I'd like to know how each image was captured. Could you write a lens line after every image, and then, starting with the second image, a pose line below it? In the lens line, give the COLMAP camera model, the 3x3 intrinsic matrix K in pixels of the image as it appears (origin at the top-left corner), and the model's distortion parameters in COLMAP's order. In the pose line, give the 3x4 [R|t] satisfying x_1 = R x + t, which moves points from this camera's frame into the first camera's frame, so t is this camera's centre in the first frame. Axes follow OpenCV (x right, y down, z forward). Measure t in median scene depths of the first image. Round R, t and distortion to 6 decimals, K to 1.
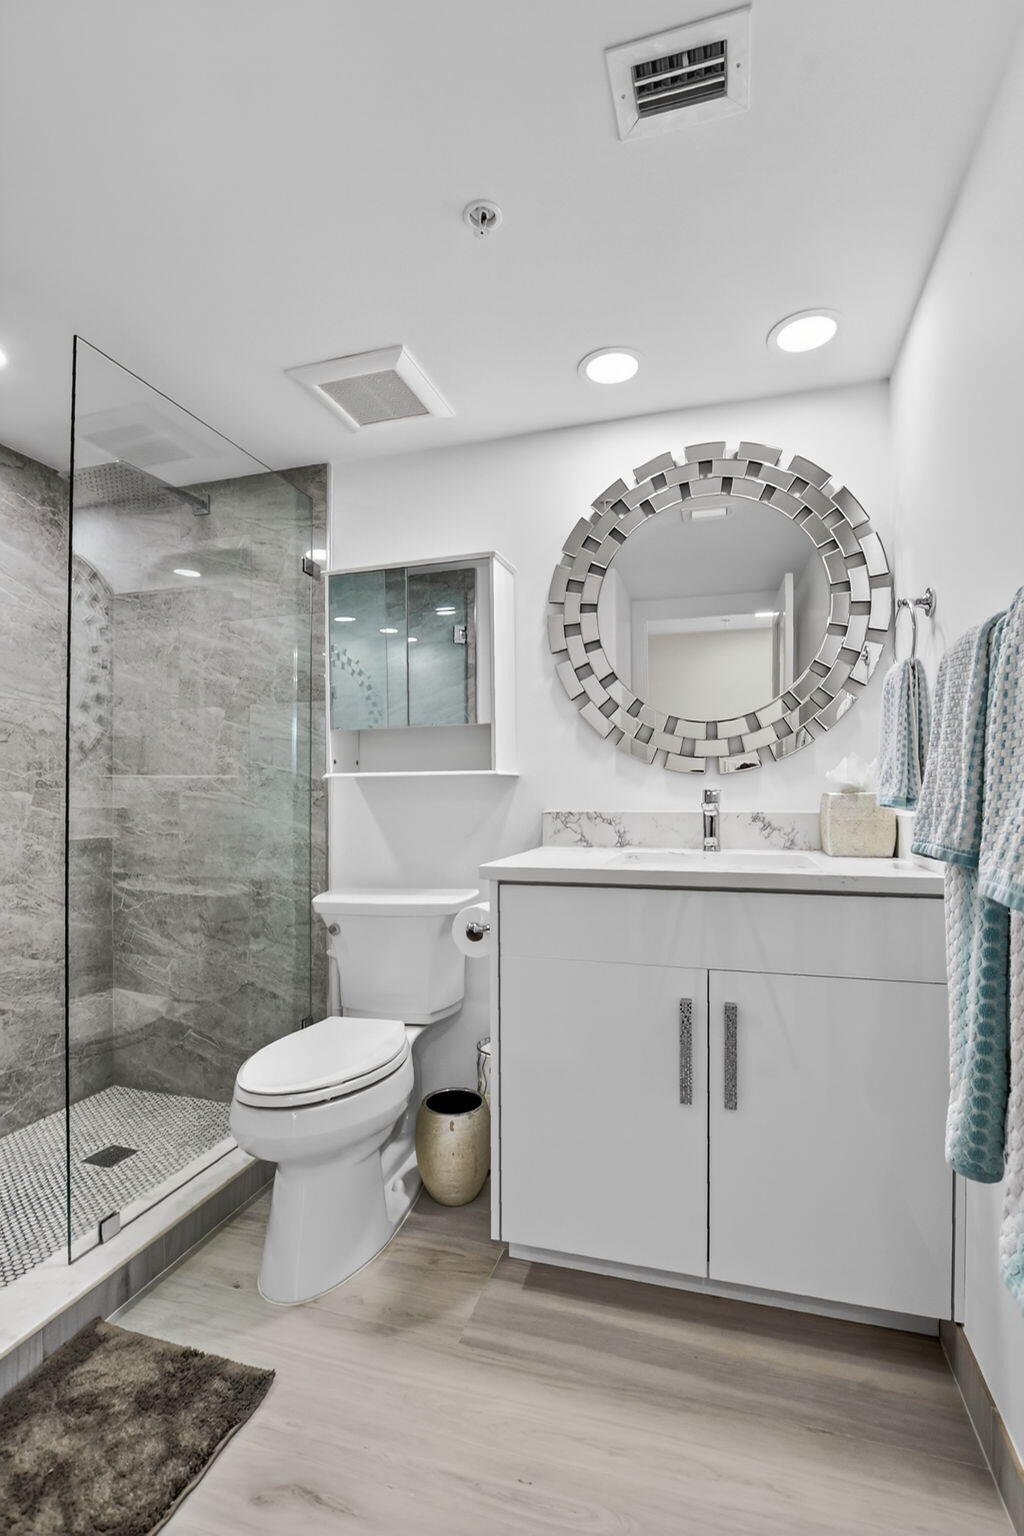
lens RADIAL K [[701.0, 0, 509.2], [0, 701.0, 779.0], [0, 0, 1]] dist [-0.032034, 0.005235]
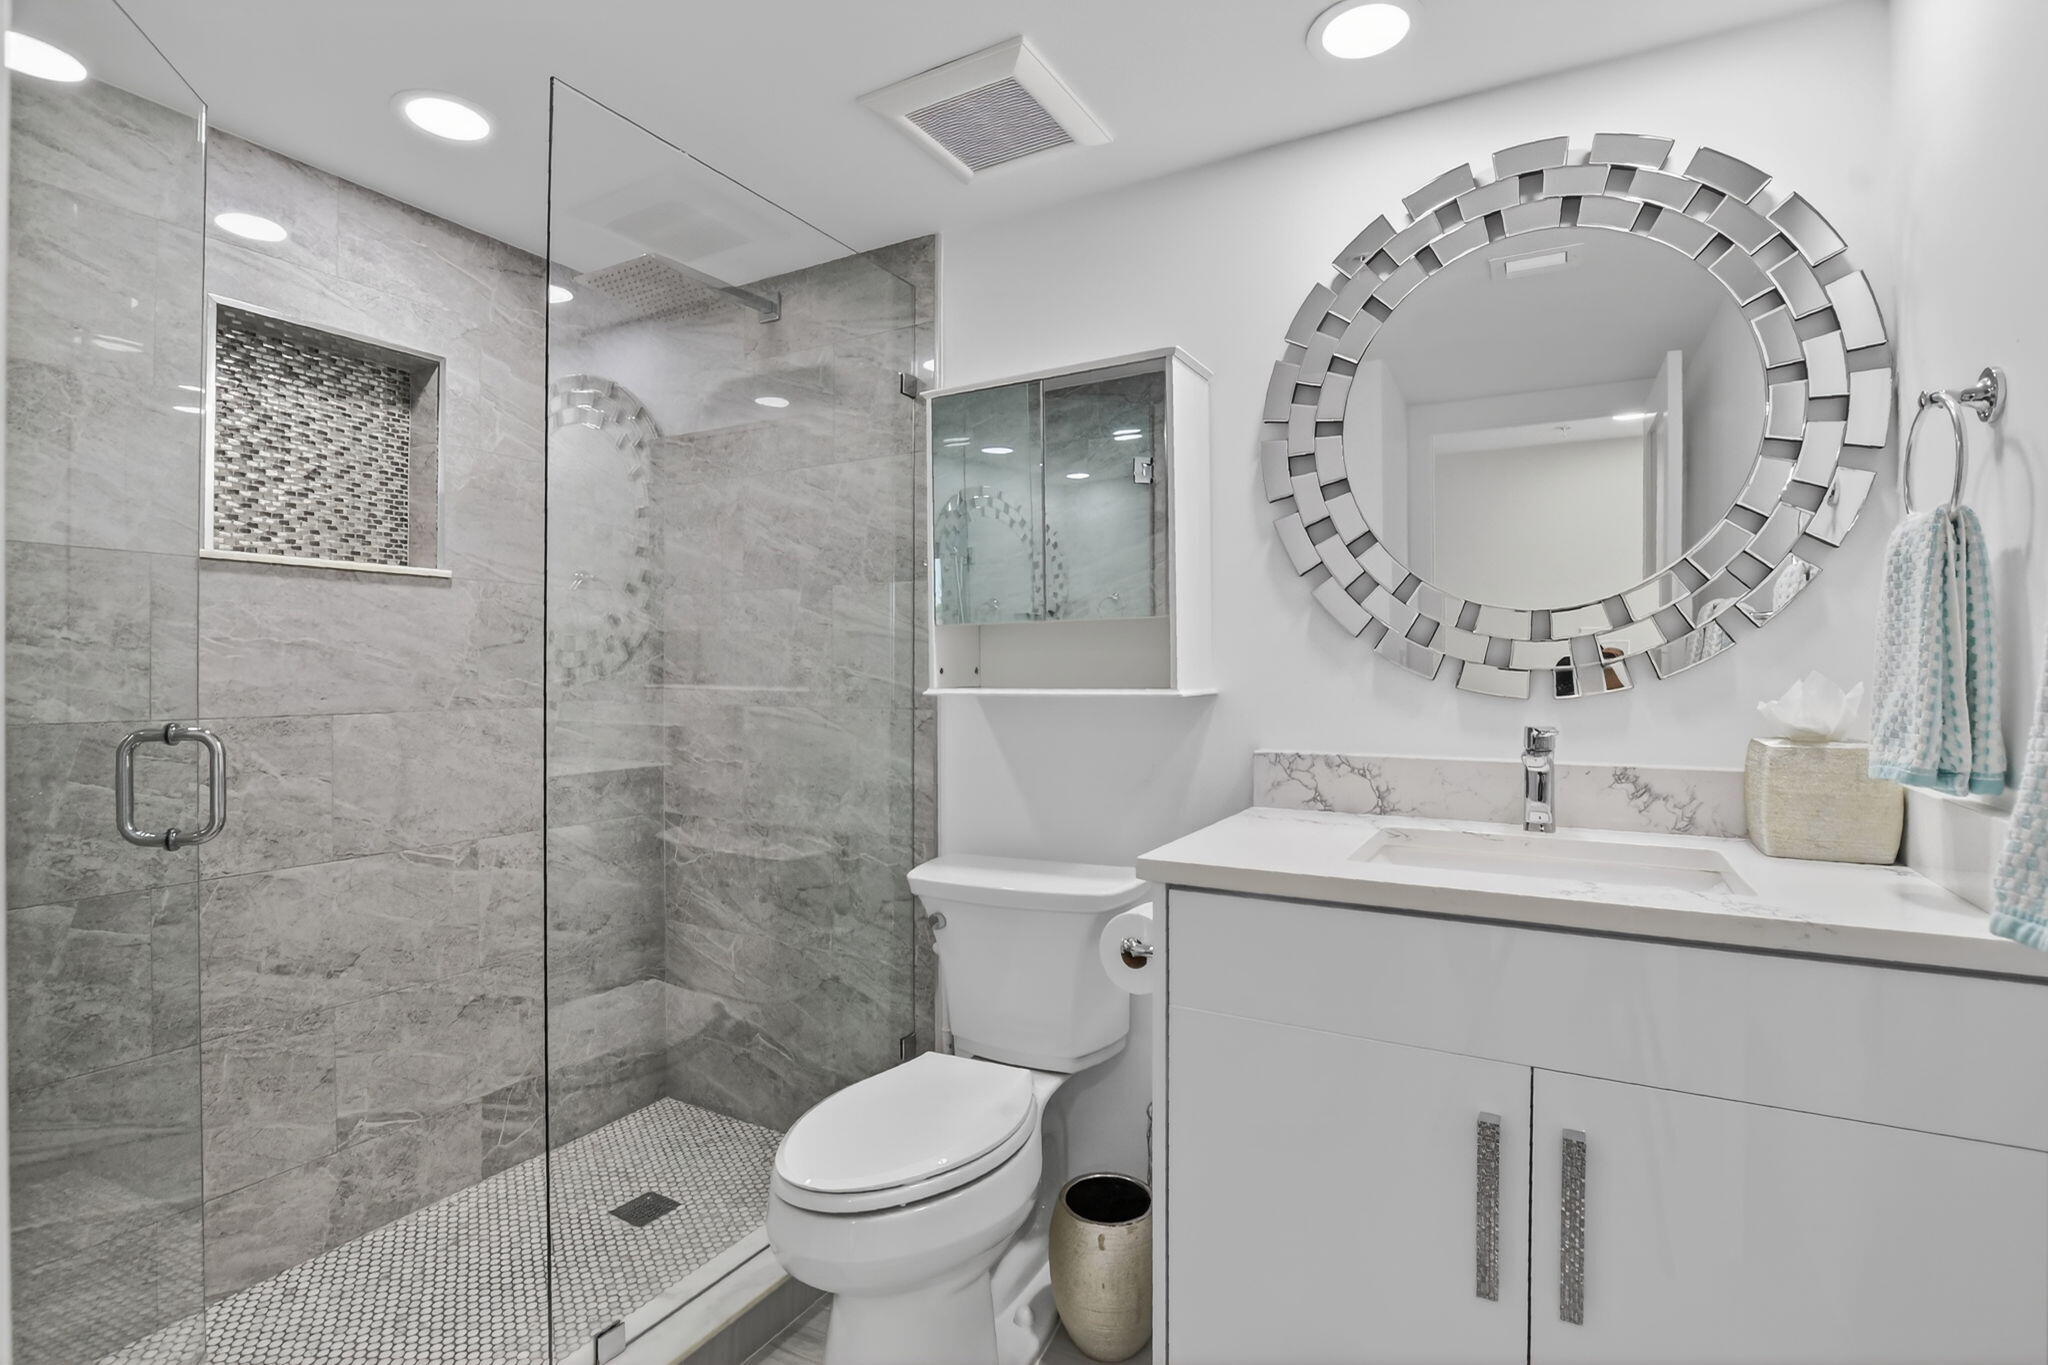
lens RADIAL K [[963.5, 0, 1024.1], [0, 963.5, 671.5], [0, 0, 1]] dist [-0.029316, 0.001403]
pose [[0.977699, 0.002589, -0.209993, 0.029081], [-0.000322, 0.999941, 0.010831, -0.038220], [0.210009, -0.010522, 0.977643, 0.108492]]
